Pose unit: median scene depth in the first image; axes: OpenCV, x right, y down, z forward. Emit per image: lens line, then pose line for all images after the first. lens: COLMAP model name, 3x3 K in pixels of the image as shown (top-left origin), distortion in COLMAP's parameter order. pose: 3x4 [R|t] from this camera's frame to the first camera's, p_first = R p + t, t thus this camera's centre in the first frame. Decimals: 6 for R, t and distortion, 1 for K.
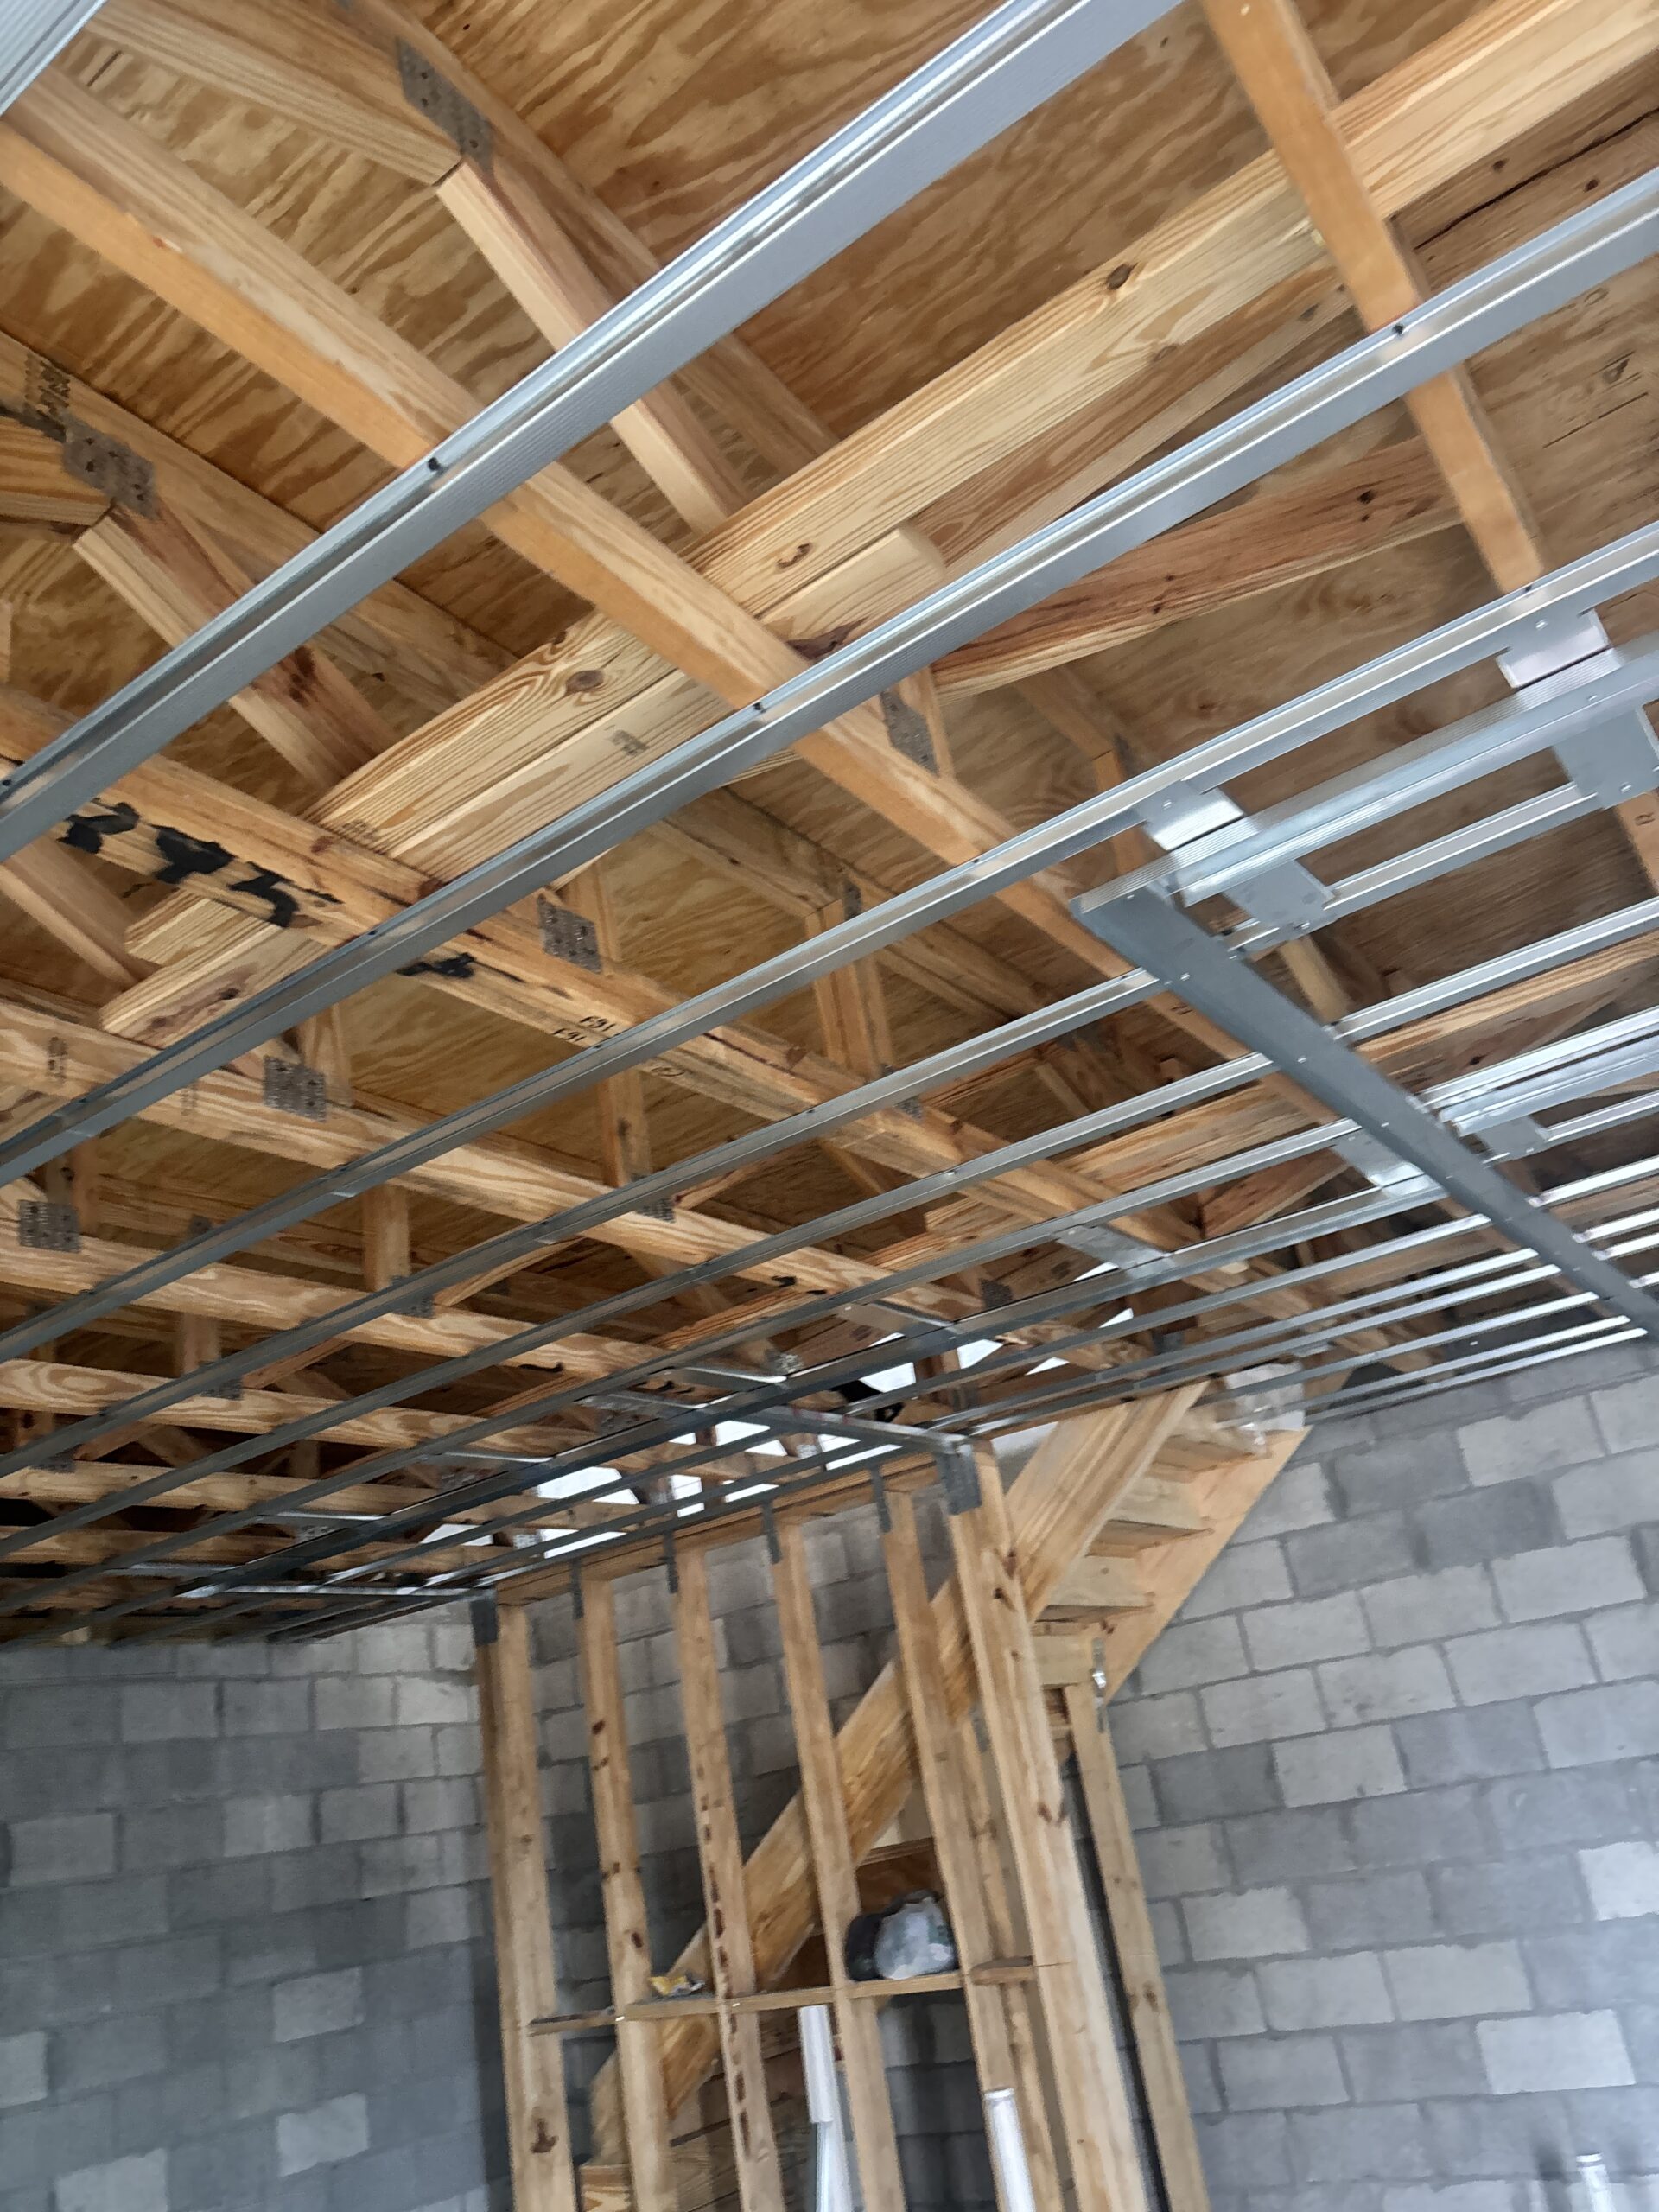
lens RADIAL K [[1673.8, 0, 829.5], [0, 1673.8, 1106.0], [0, 0, 1]] dist [0.023957, -0.004291]
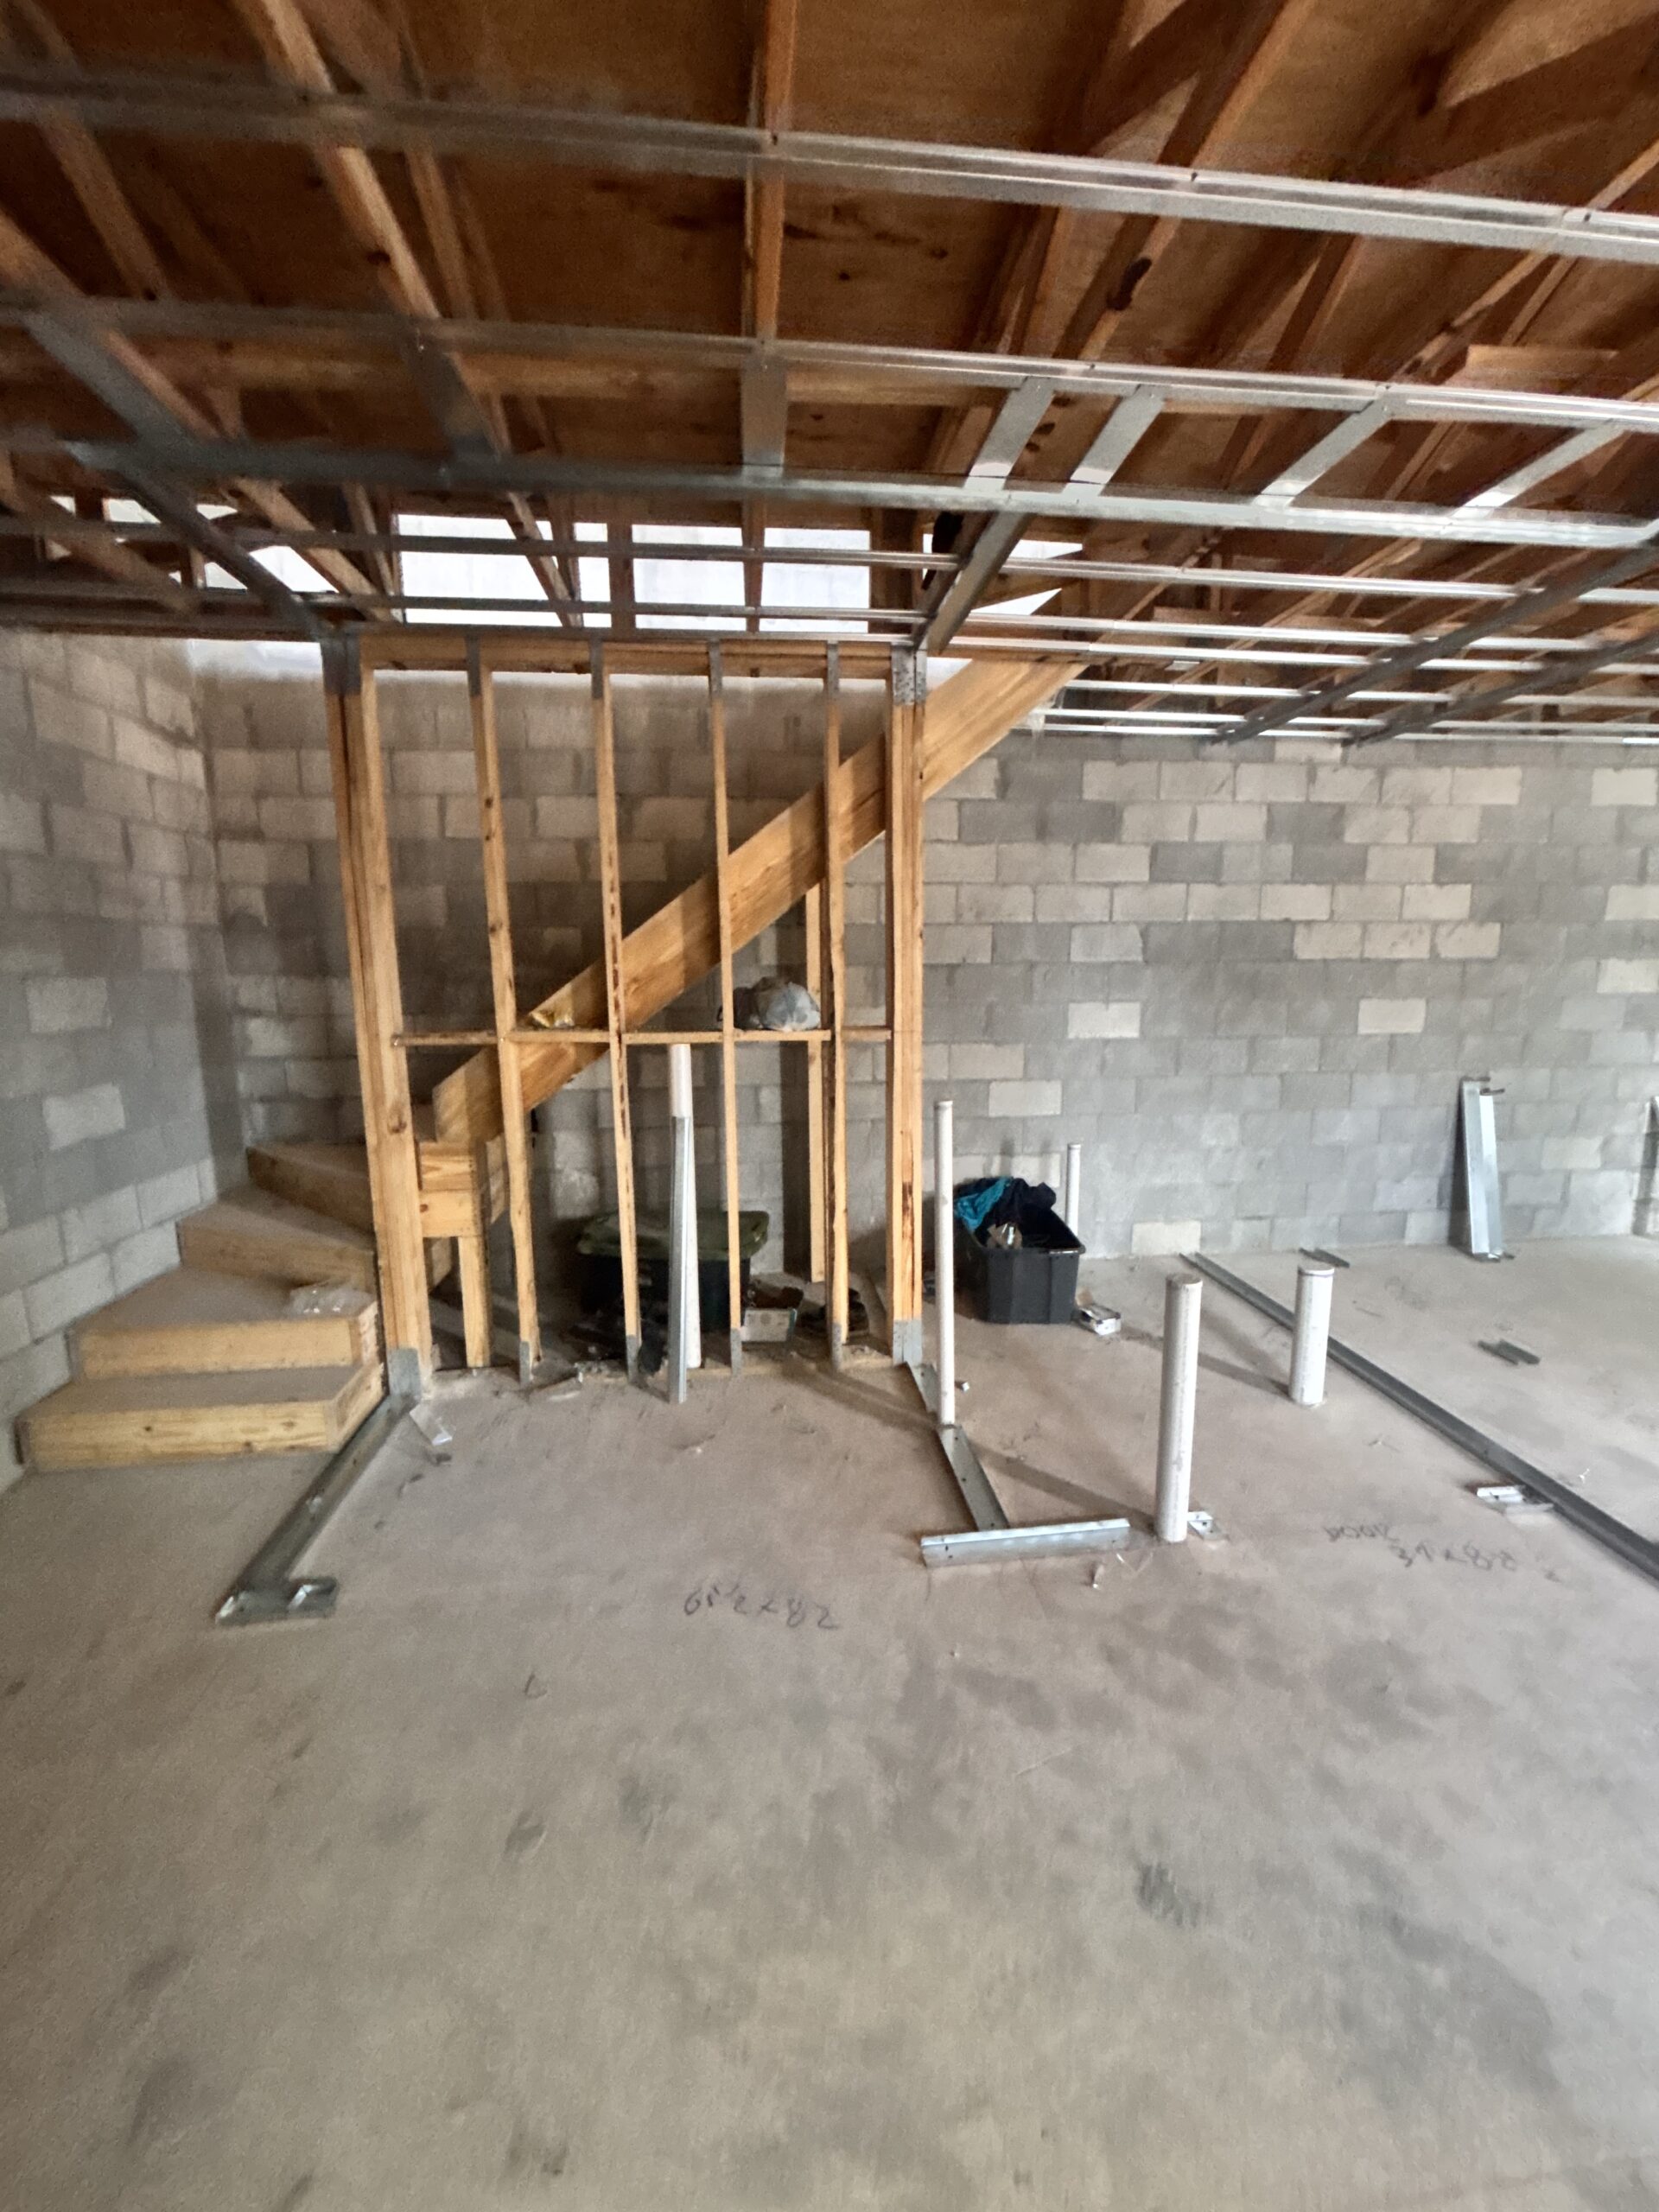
lens RADIAL K [[898.3, 0, 829.5], [0, 898.3, 1106.0], [0, 0, 1]] dist [-0.000035, -0.000099]
pose [[0.743649, 0.042370, 0.667226, -0.370850], [-0.361119, 0.865341, 0.347531, 0.271354], [-0.562653, -0.499389, 0.658811, 0.417189]]
